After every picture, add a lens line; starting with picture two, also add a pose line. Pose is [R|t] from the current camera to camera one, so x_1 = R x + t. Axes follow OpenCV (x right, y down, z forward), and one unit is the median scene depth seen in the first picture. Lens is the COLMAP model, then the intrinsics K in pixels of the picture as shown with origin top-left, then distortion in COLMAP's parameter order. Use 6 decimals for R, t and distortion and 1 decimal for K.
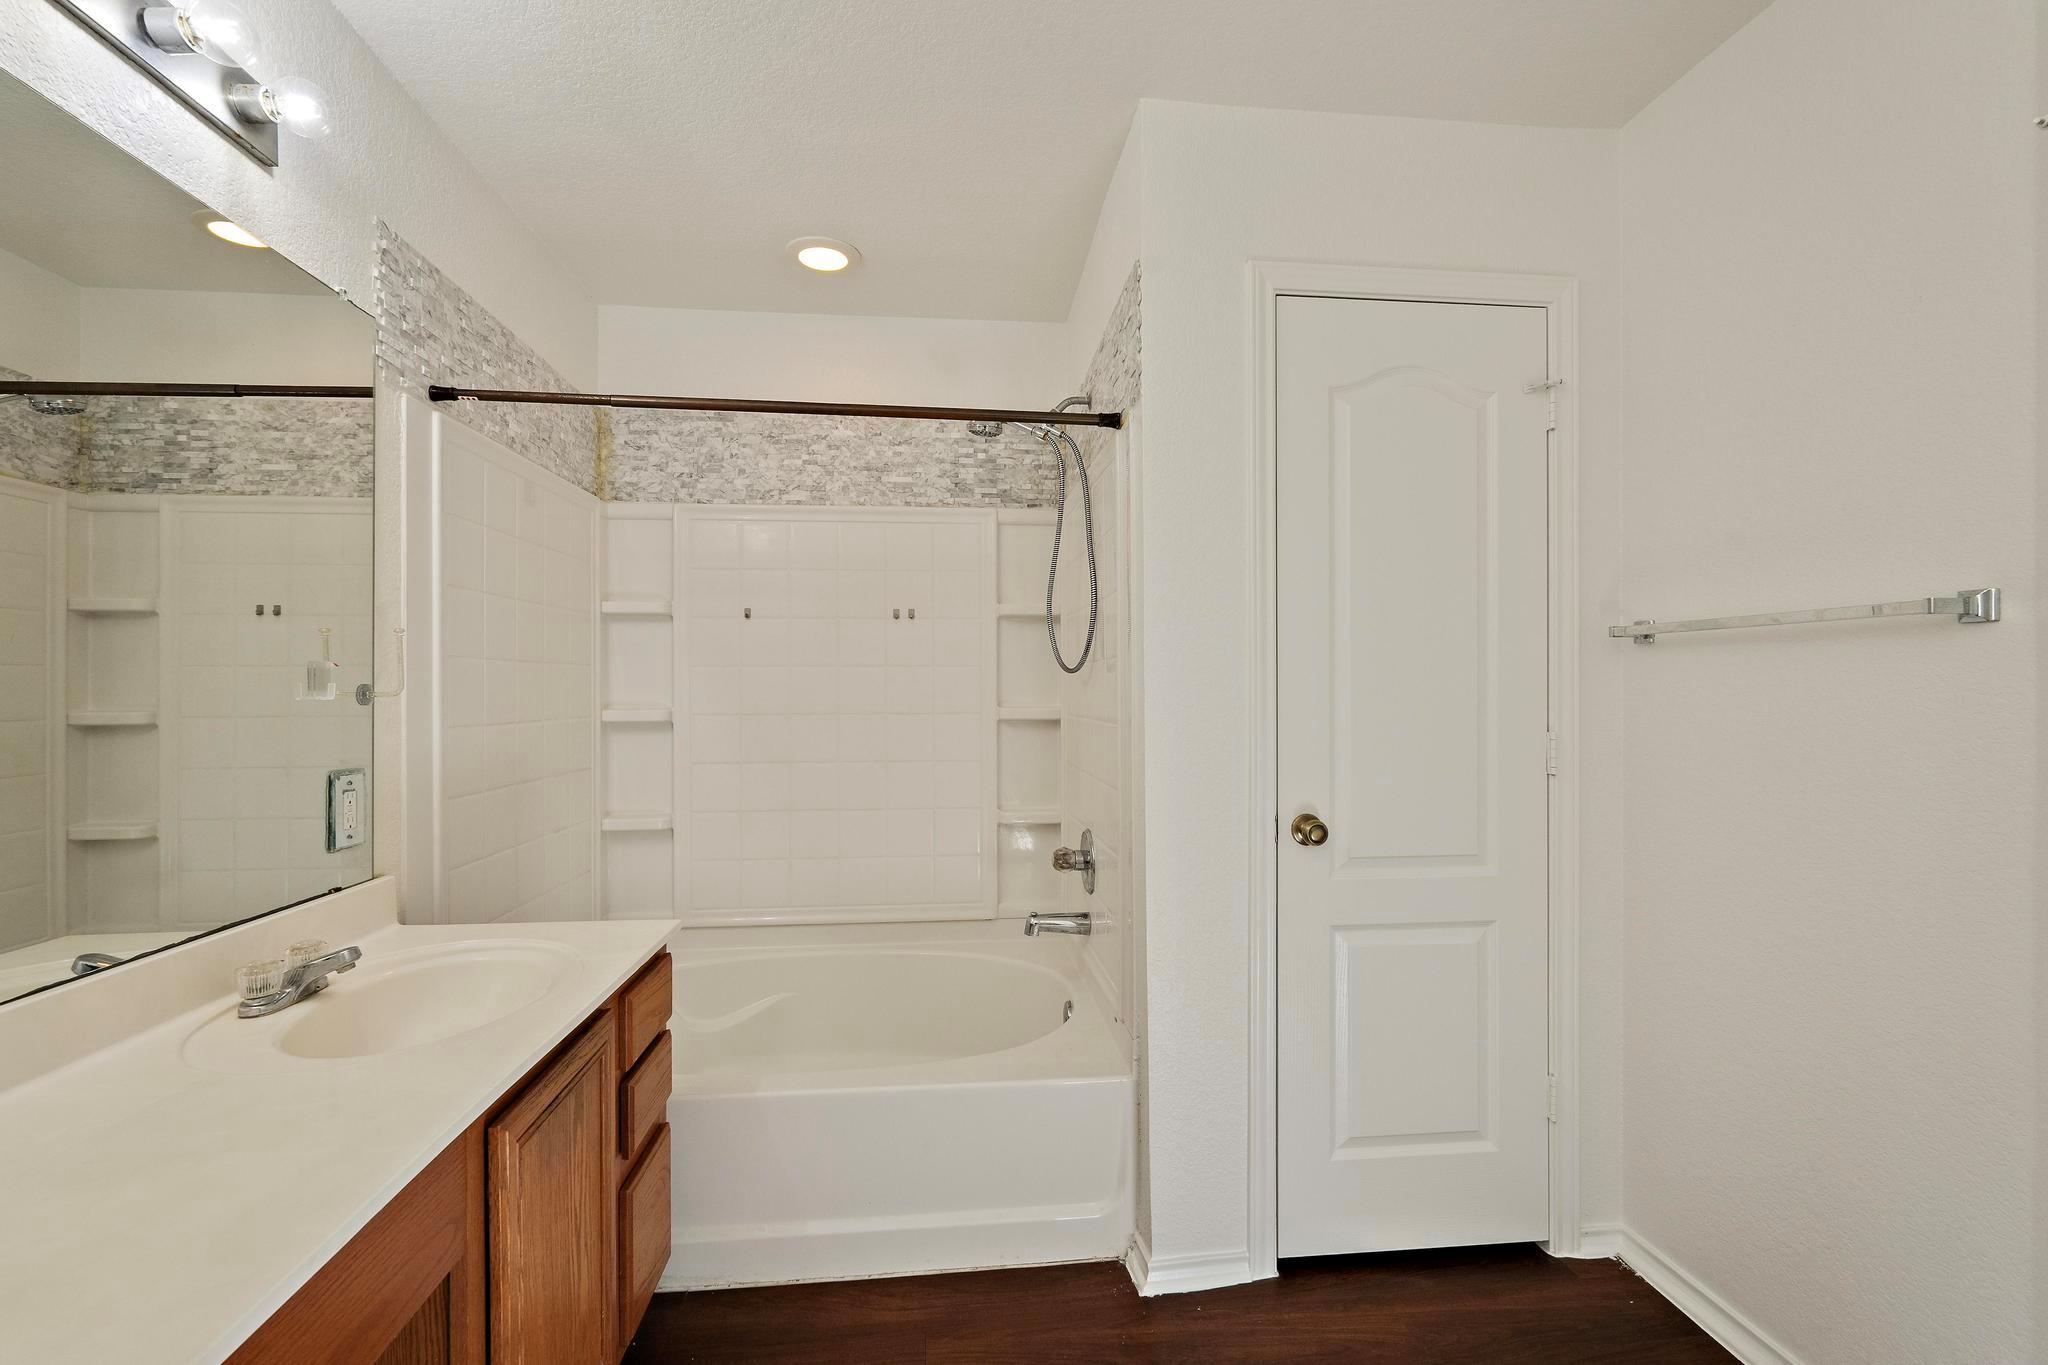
lens RADIAL K [[890.0, 0, 1017.3], [0, 890.0, 688.7], [0, 0, 1]] dist [-0.002154, 0.000411]
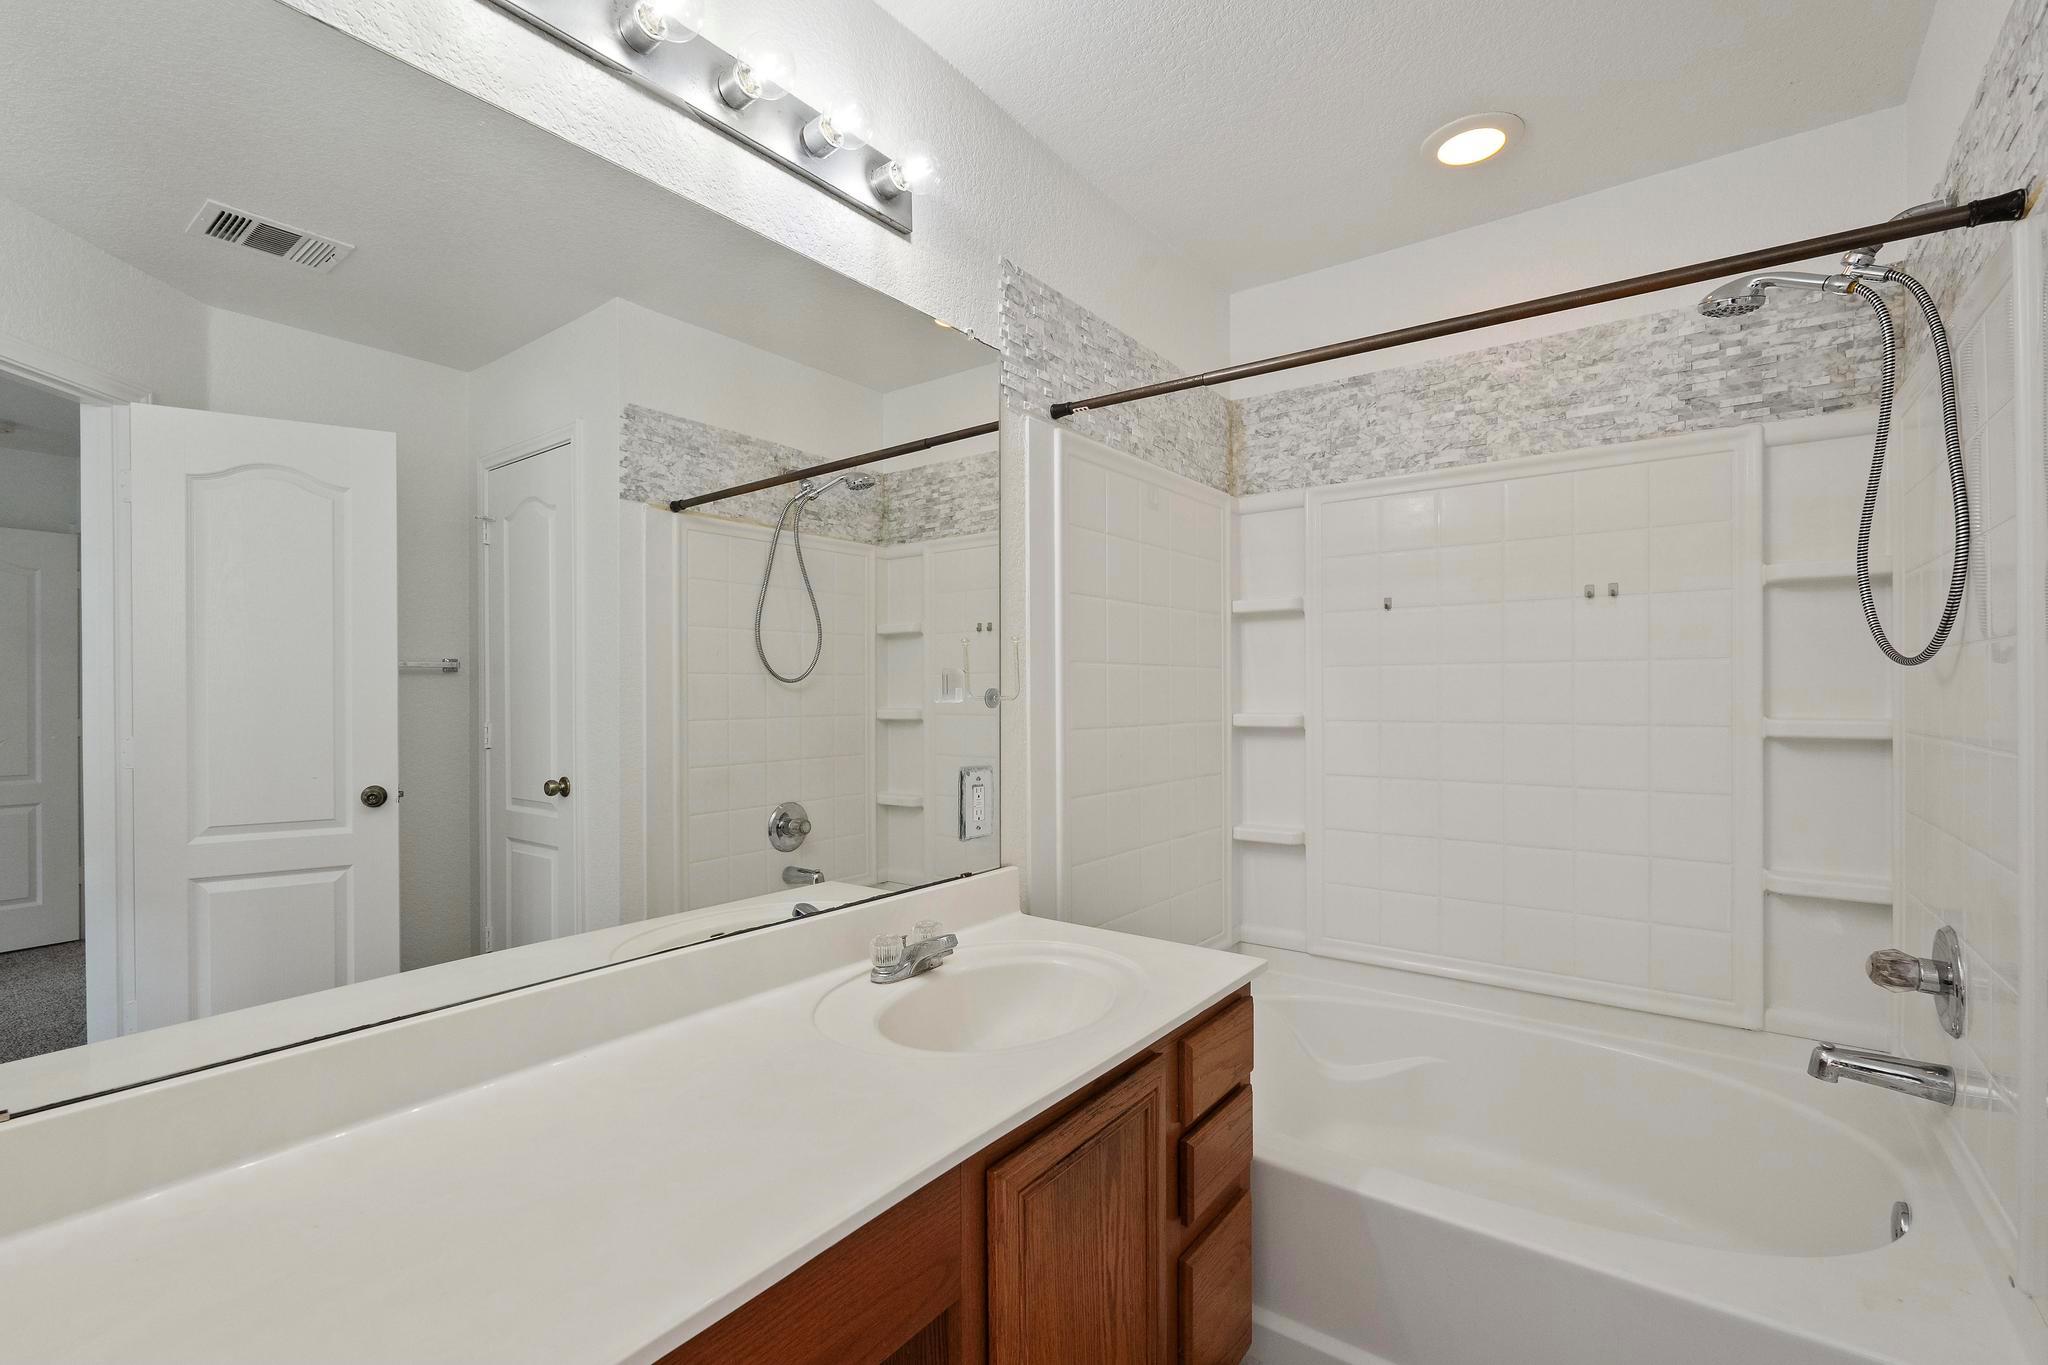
lens RADIAL K [[902.7, 0, 1018.1], [0, 902.7, 694.9], [0, 0, 1]] dist [-0.004598, -0.000027]
pose [[0.738345, 0.001998, -0.674420, 0.025049], [0.001848, 0.999986, 0.004985, -0.001929], [0.674420, -0.004927, 0.738331, 0.141156]]
